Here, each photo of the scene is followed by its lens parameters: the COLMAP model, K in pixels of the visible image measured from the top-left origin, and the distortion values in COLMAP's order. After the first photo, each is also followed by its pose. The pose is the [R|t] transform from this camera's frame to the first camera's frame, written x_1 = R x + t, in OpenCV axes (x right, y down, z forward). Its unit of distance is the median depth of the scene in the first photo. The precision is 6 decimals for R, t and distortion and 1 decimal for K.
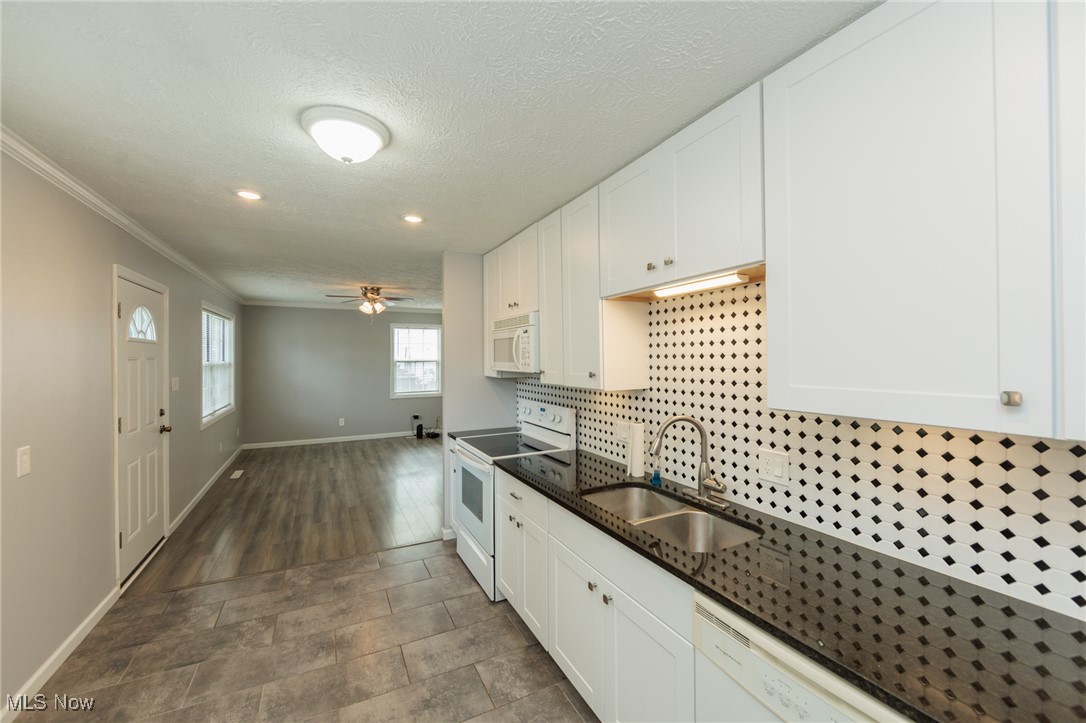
lens RADIAL K [[424.1, 0, 543.2], [0, 424.1, 357.3], [0, 0, 1]] dist [-0.001430, -0.000006]
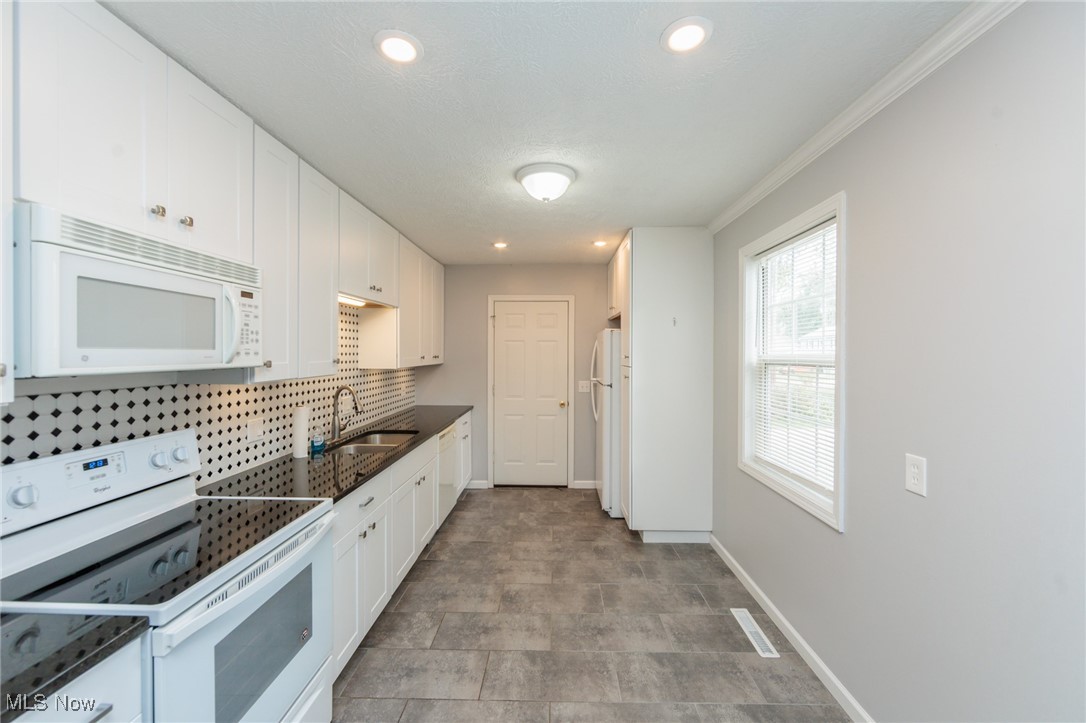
lens RADIAL K [[431.4, 0, 544.8], [0, 431.4, 356.8], [0, 0, 1]] dist [-0.000747, -0.000119]
pose [[-0.874052, -0.005618, 0.485800, -0.815363], [-0.001869, 0.999965, 0.008201, 0.020363], [-0.485829, 0.006260, -0.874031, 1.599297]]
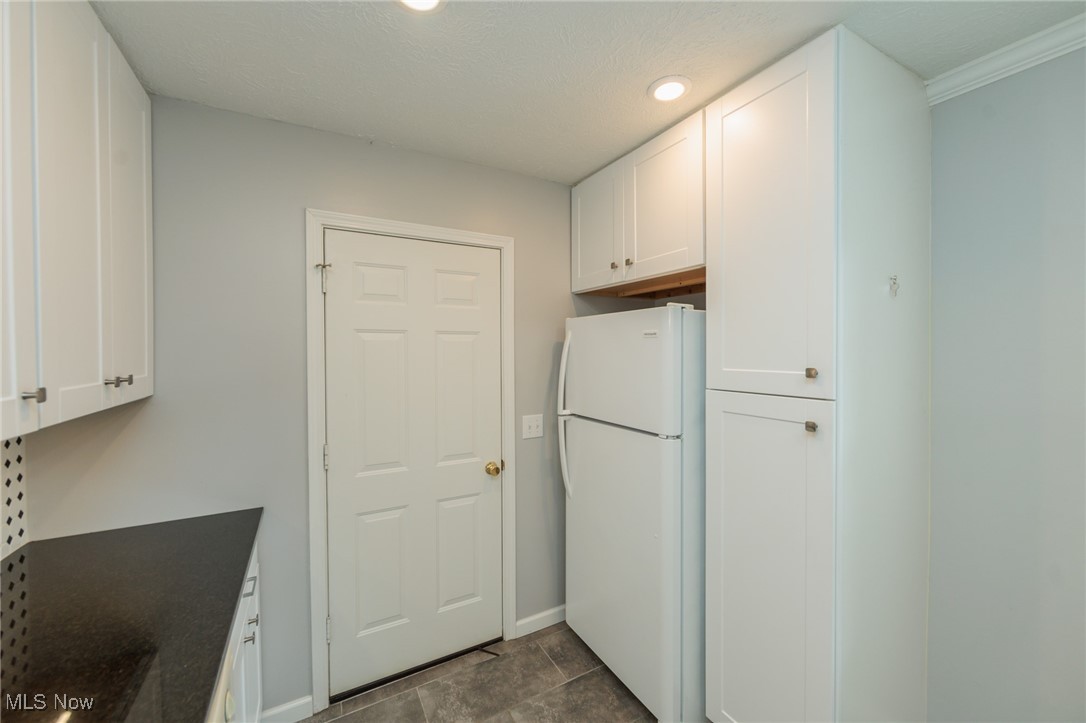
lens RADIAL K [[424.1, 0, 543.2], [0, 424.1, 357.3], [0, 0, 1]] dist [-0.001430, -0.000006]
pose [[-0.999537, 0.003696, -0.030194, 0.012621], [0.003250, 0.999885, 0.014802, 0.002236], [0.030246, 0.014697, -0.999434, 0.719358]]
